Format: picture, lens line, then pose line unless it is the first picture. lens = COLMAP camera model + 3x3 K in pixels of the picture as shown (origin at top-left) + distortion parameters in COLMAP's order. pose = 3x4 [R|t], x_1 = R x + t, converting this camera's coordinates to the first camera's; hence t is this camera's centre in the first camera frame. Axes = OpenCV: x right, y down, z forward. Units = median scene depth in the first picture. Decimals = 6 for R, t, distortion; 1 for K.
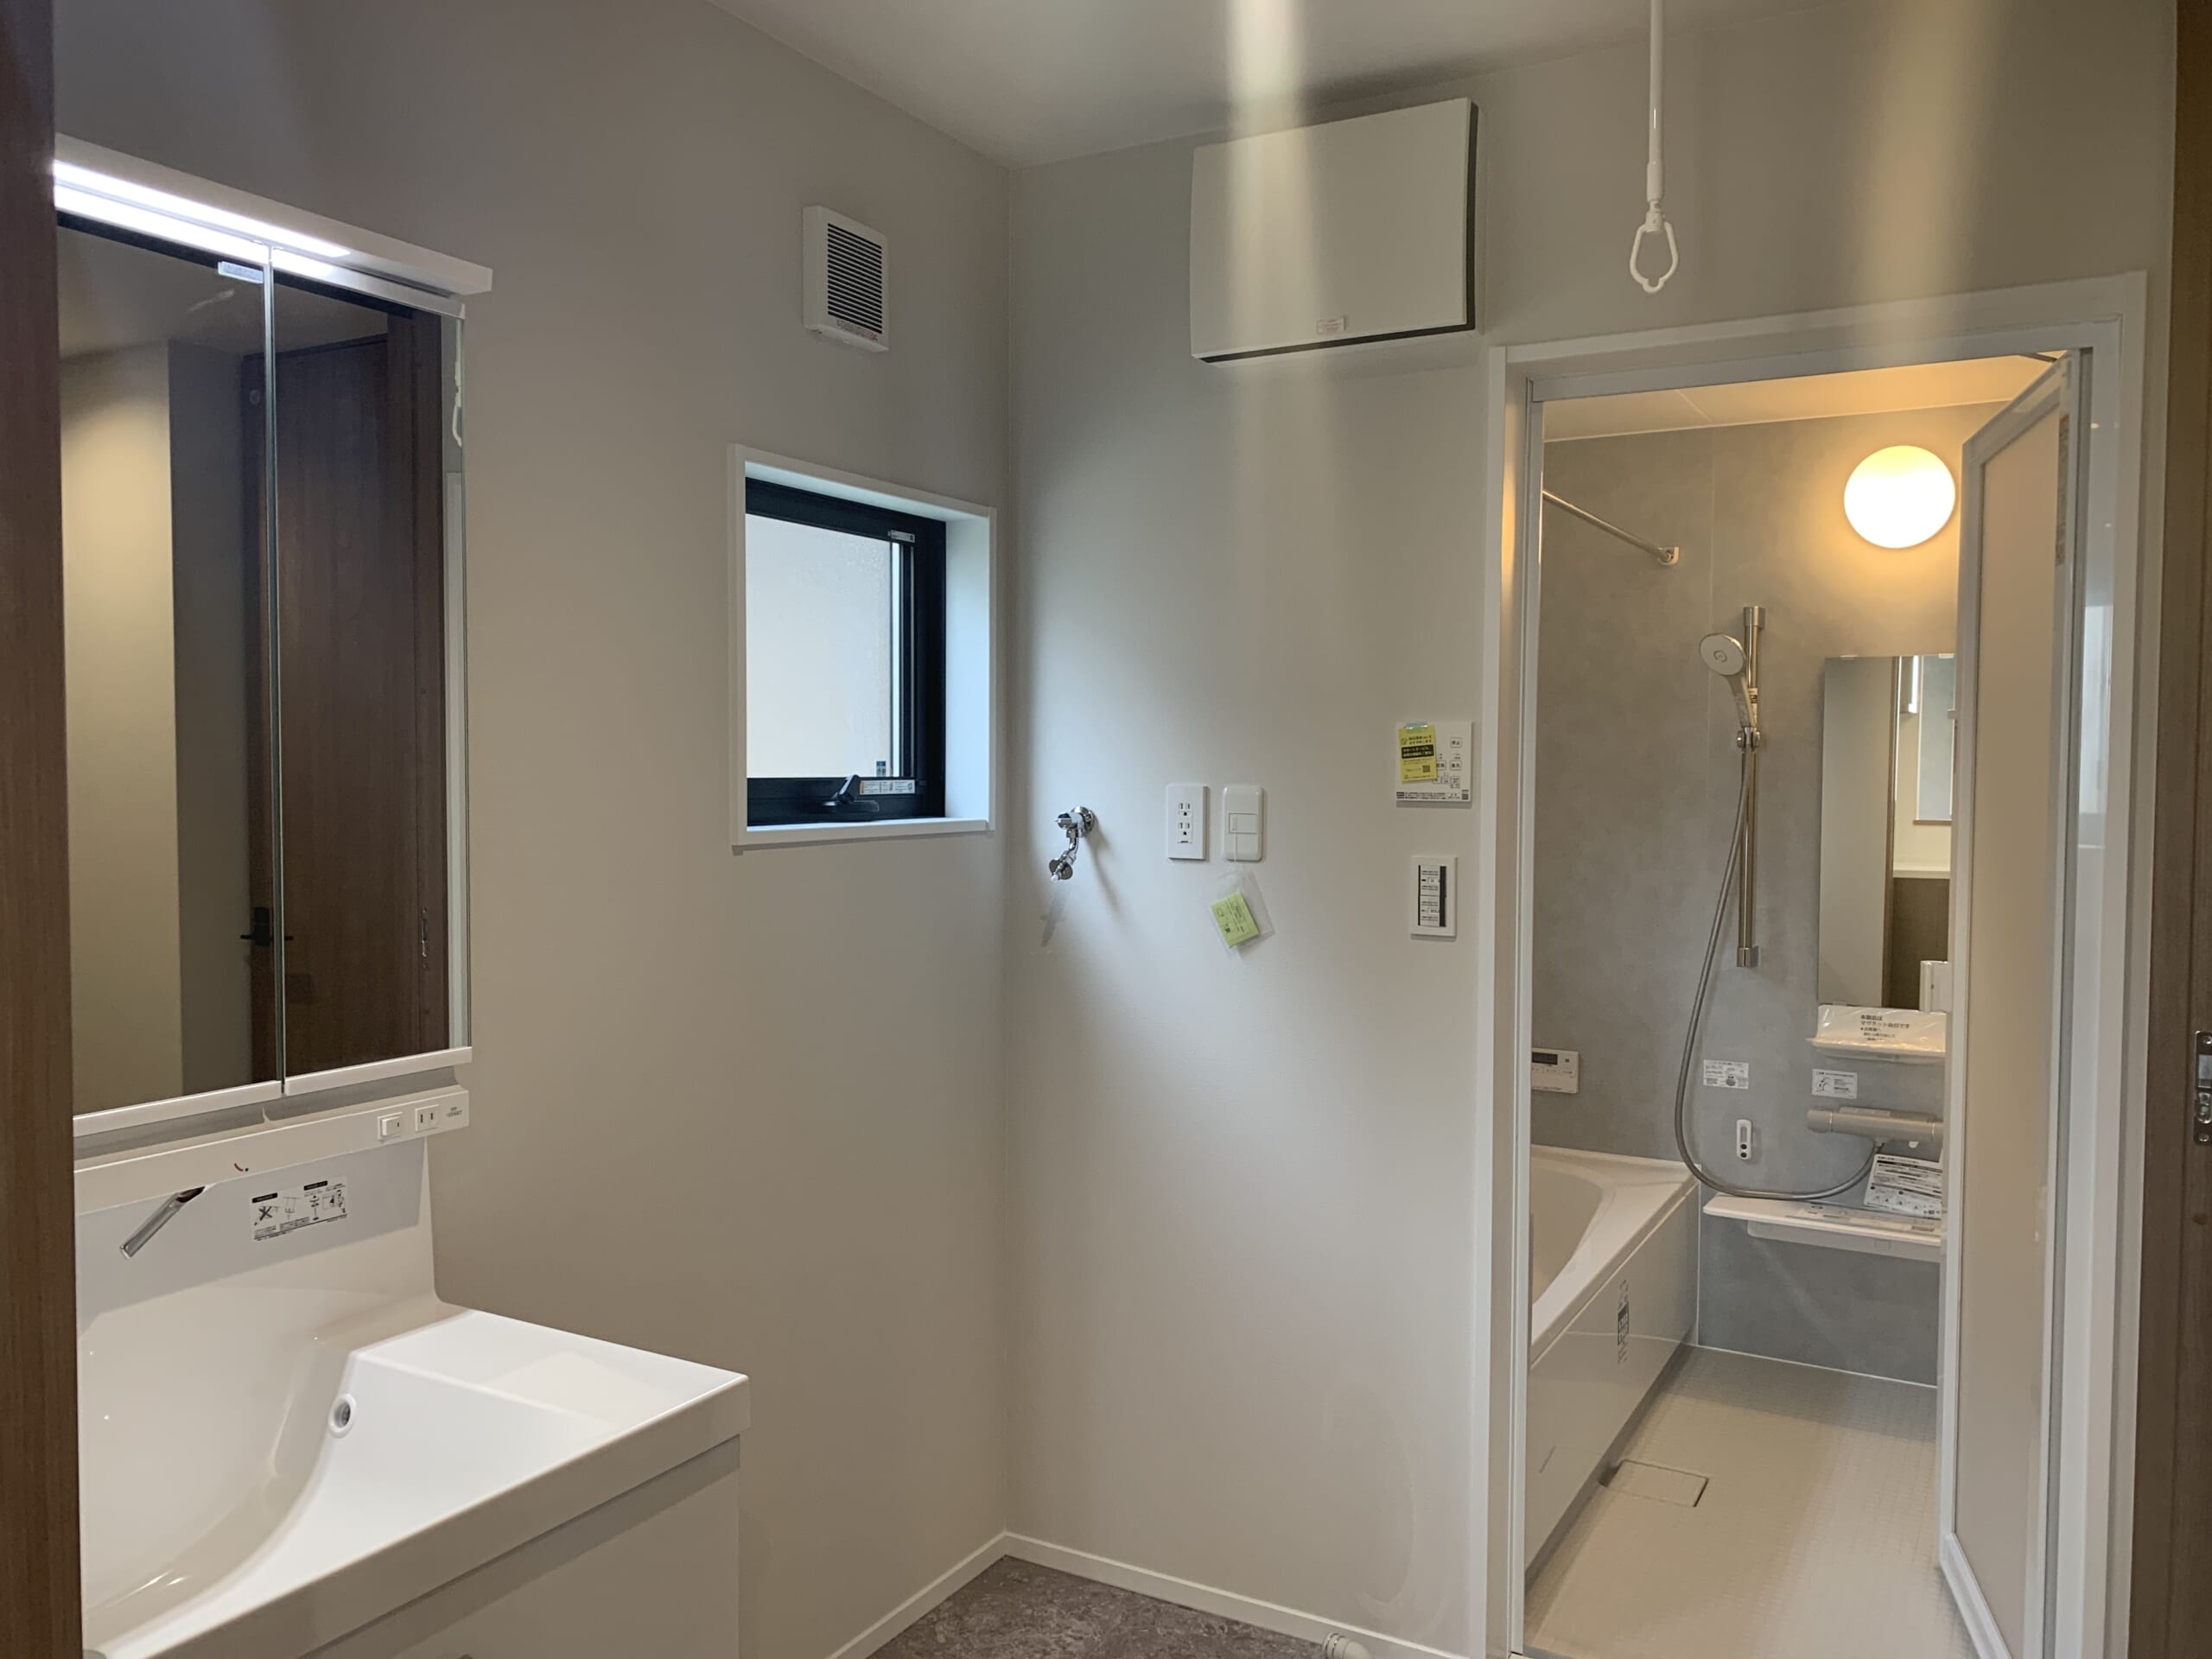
lens RADIAL K [[1694.2, 0, 1096.8], [0, 1694.2, 811.2], [0, 0, 1]] dist [0.060512, -0.046028]
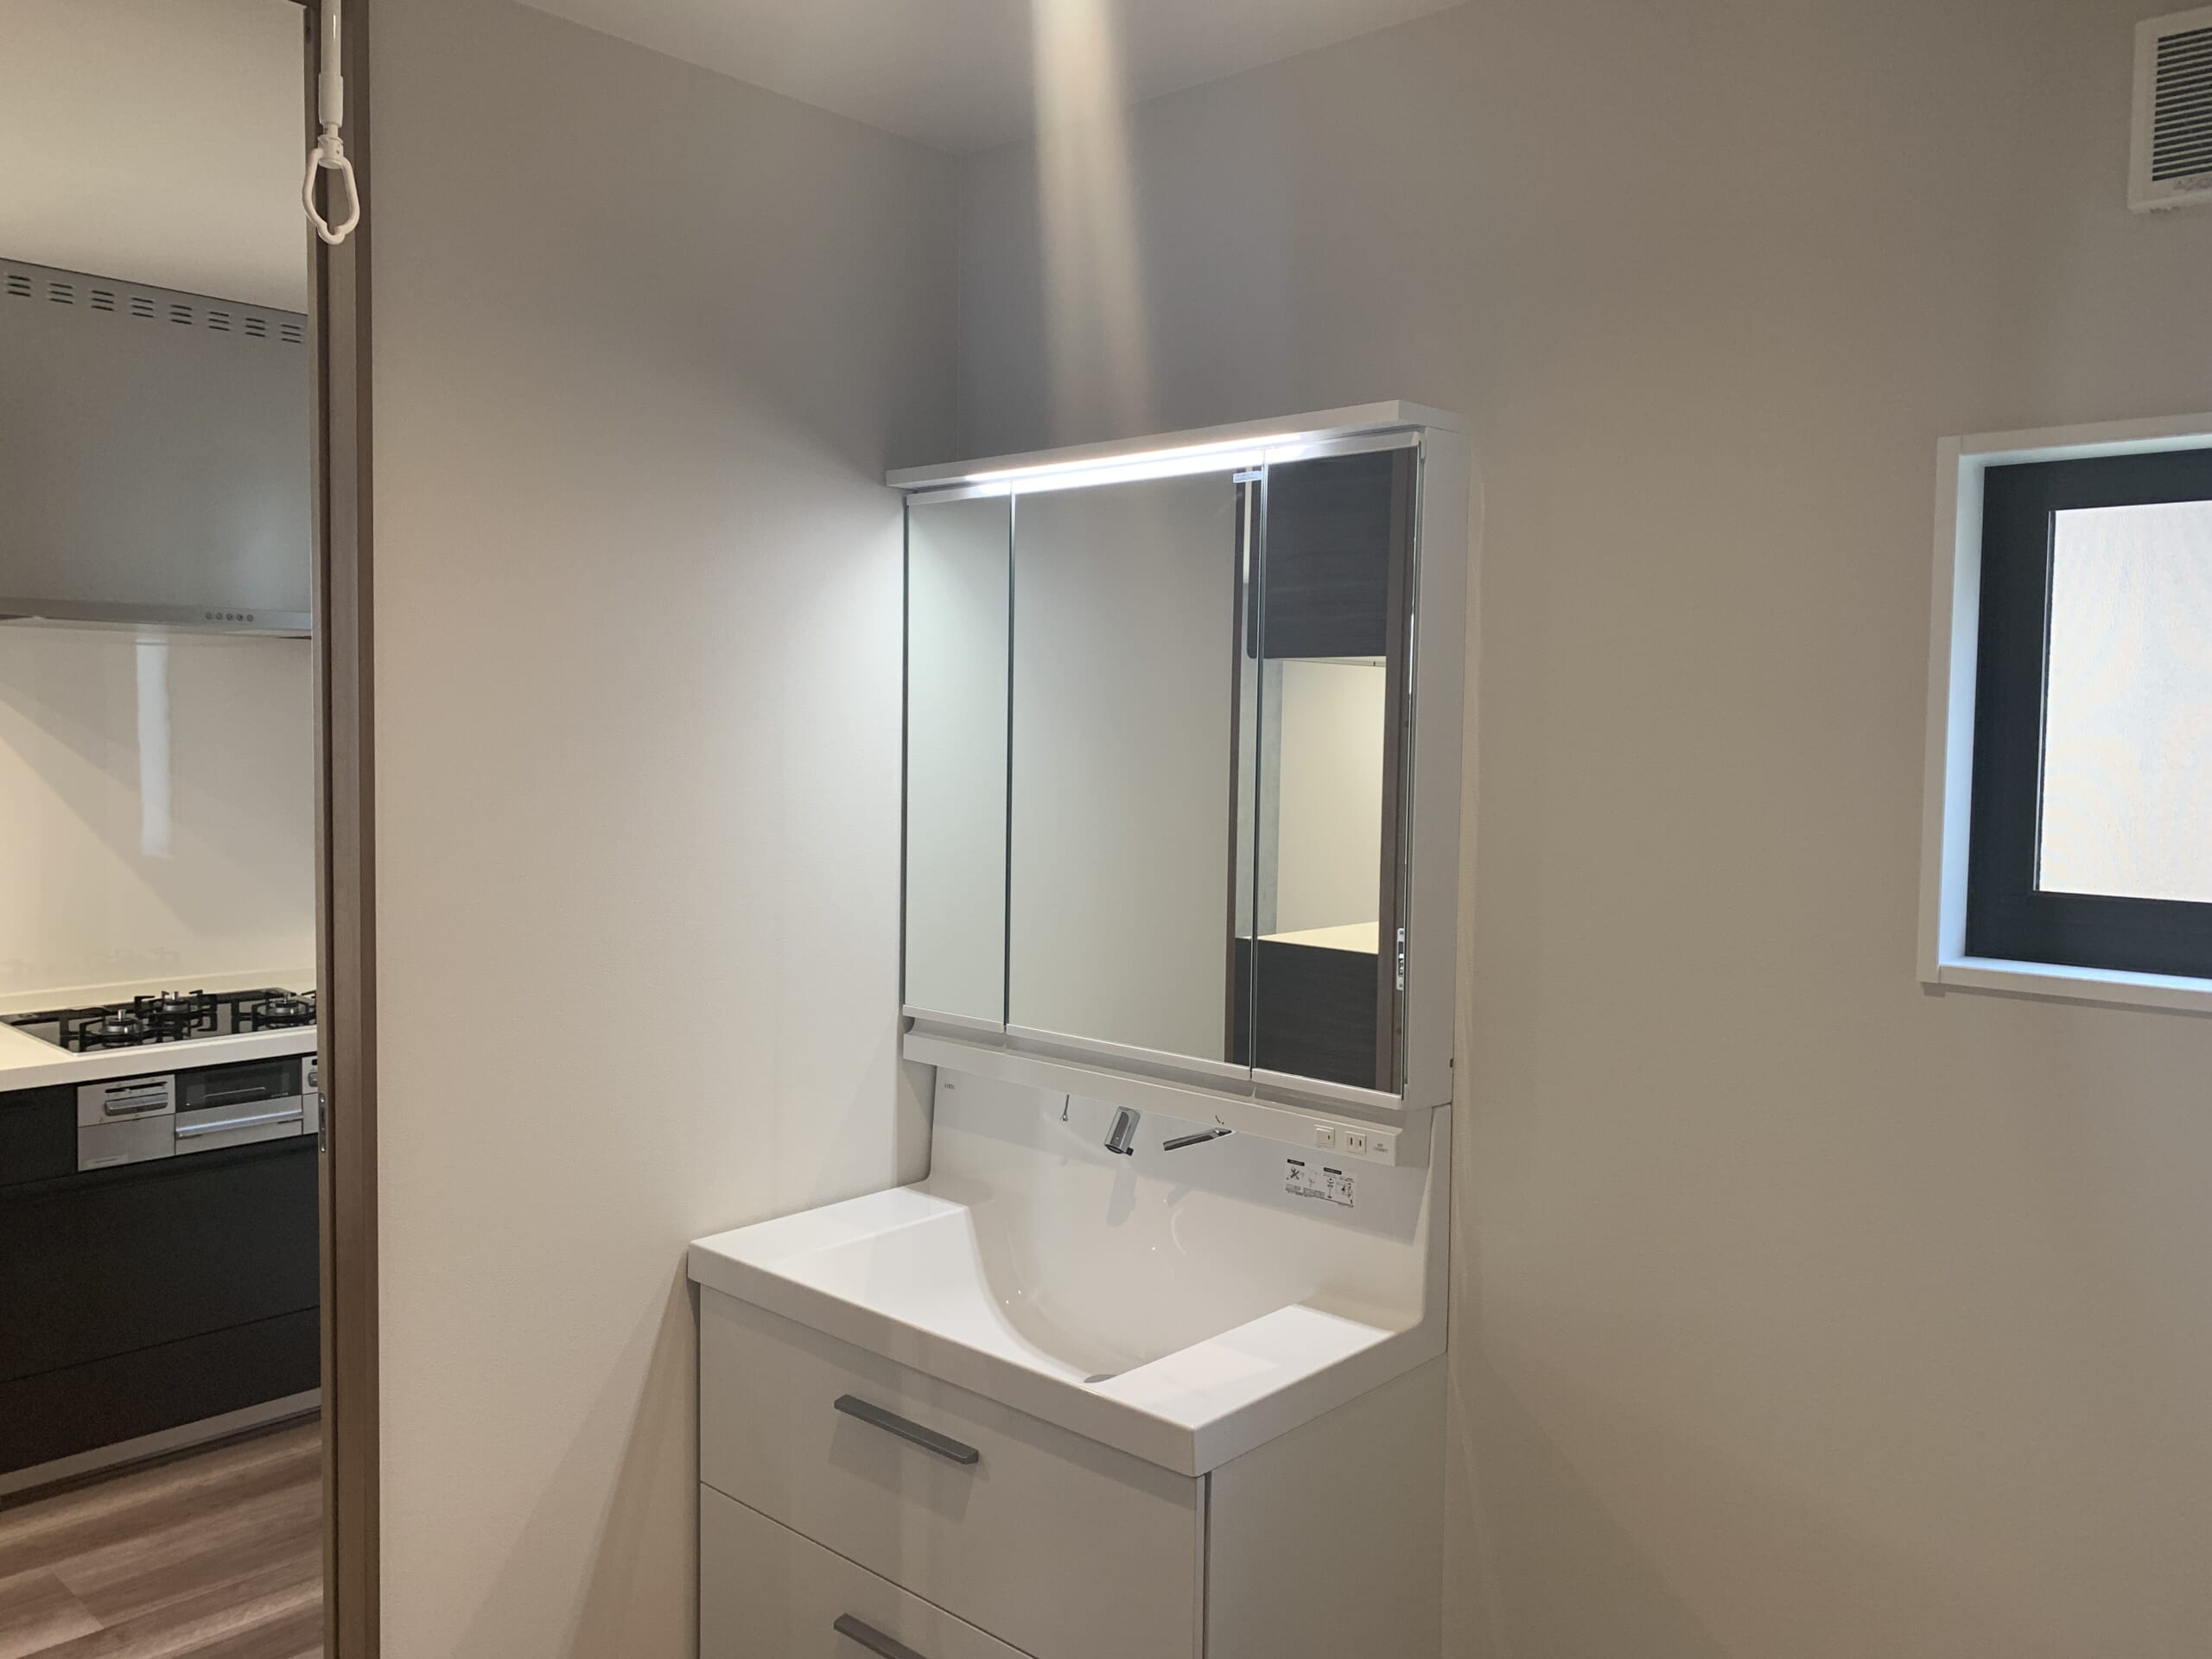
lens RADIAL K [[1694.2, 0, 1096.8], [0, 1694.2, 811.2], [0, 0, 1]] dist [0.060512, -0.046028]
pose [[-0.210909, 0.031557, -0.976996, 0.393412], [-0.055312, 0.997492, 0.044159, -0.044773], [0.975940, 0.063353, -0.208635, 0.536619]]
